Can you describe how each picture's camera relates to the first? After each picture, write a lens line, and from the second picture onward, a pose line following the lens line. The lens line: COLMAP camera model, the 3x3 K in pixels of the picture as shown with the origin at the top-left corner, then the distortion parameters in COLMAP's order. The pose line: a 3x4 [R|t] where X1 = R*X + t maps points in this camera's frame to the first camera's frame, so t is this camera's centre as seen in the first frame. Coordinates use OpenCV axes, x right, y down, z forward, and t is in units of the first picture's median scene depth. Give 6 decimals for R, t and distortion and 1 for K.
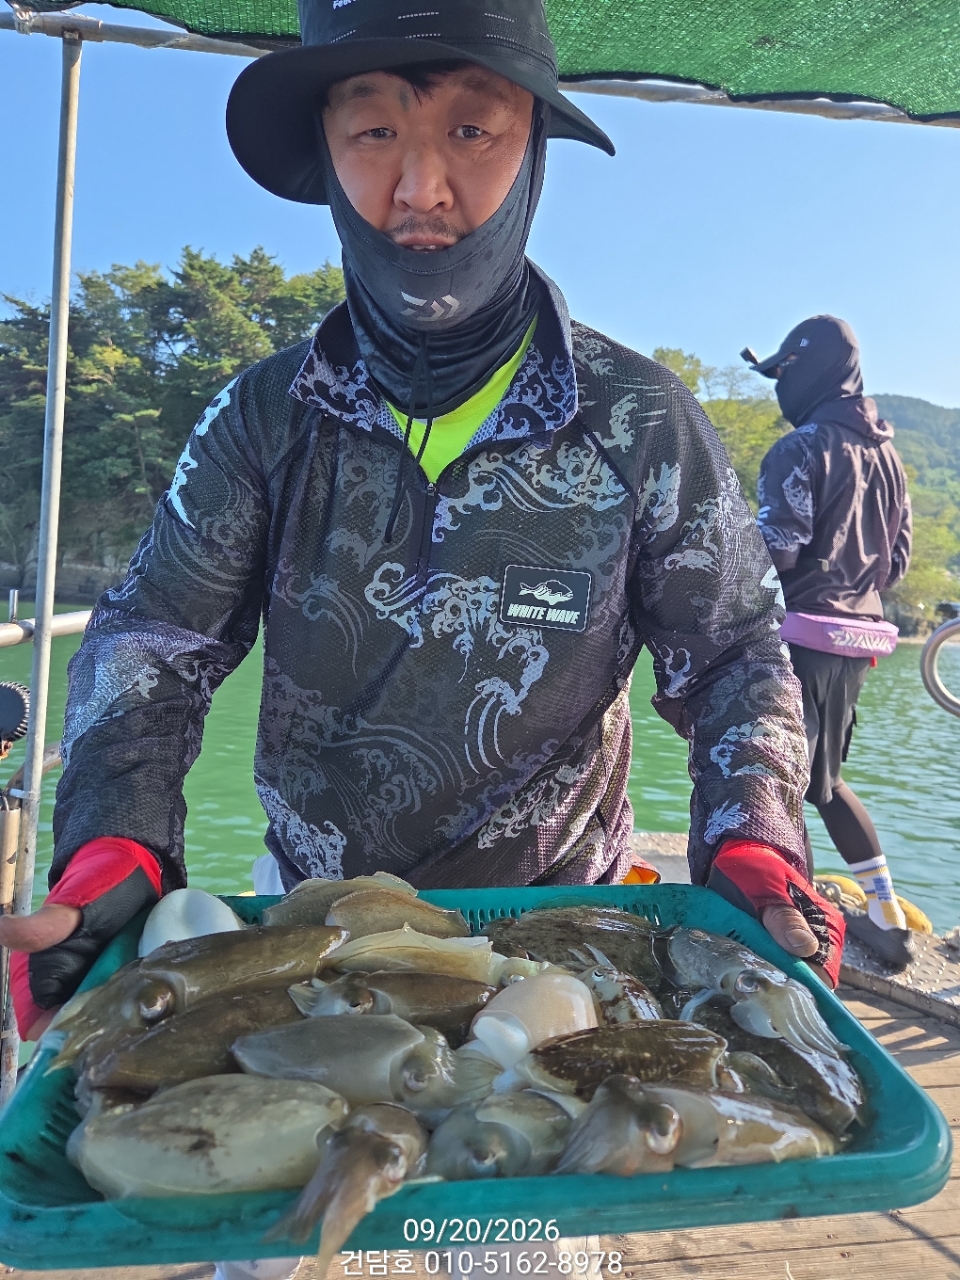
lens RADIAL K [[880.1, 0, 485.7], [0, 880.1, 633.7], [0, 0, 1]] dist [0.040180, -0.026408]
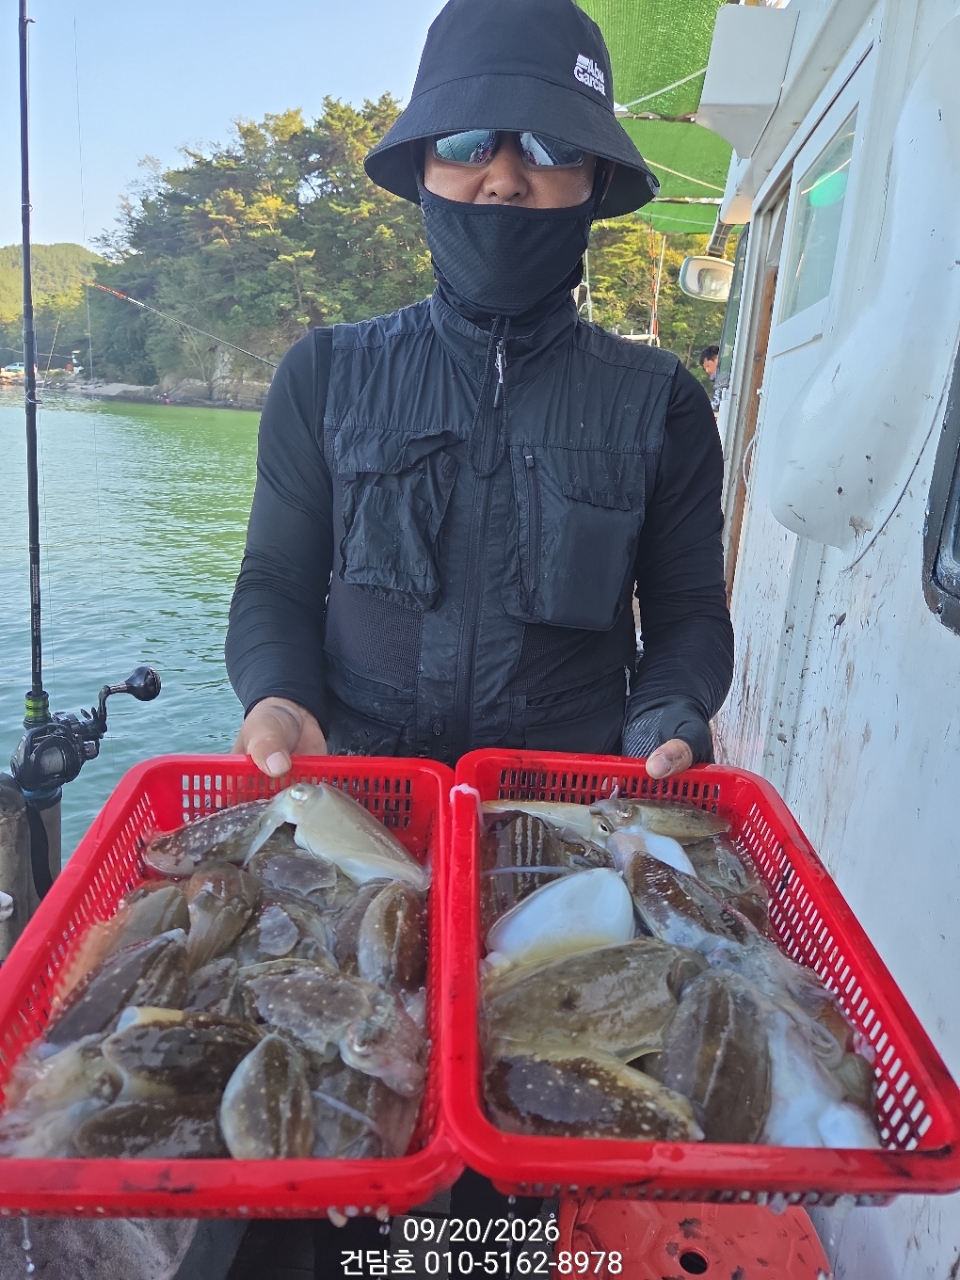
lens RADIAL K [[880.1, 0, 479.1], [0, 880.1, 650.3], [0, 0, 1]] dist [0.040180, -0.026408]
pose [[0.992395, 0.037985, -0.117084, 0.027870], [-0.012425, 0.977248, 0.211734, 0.026384], [0.122463, -0.208669, 0.970289, -0.275978]]
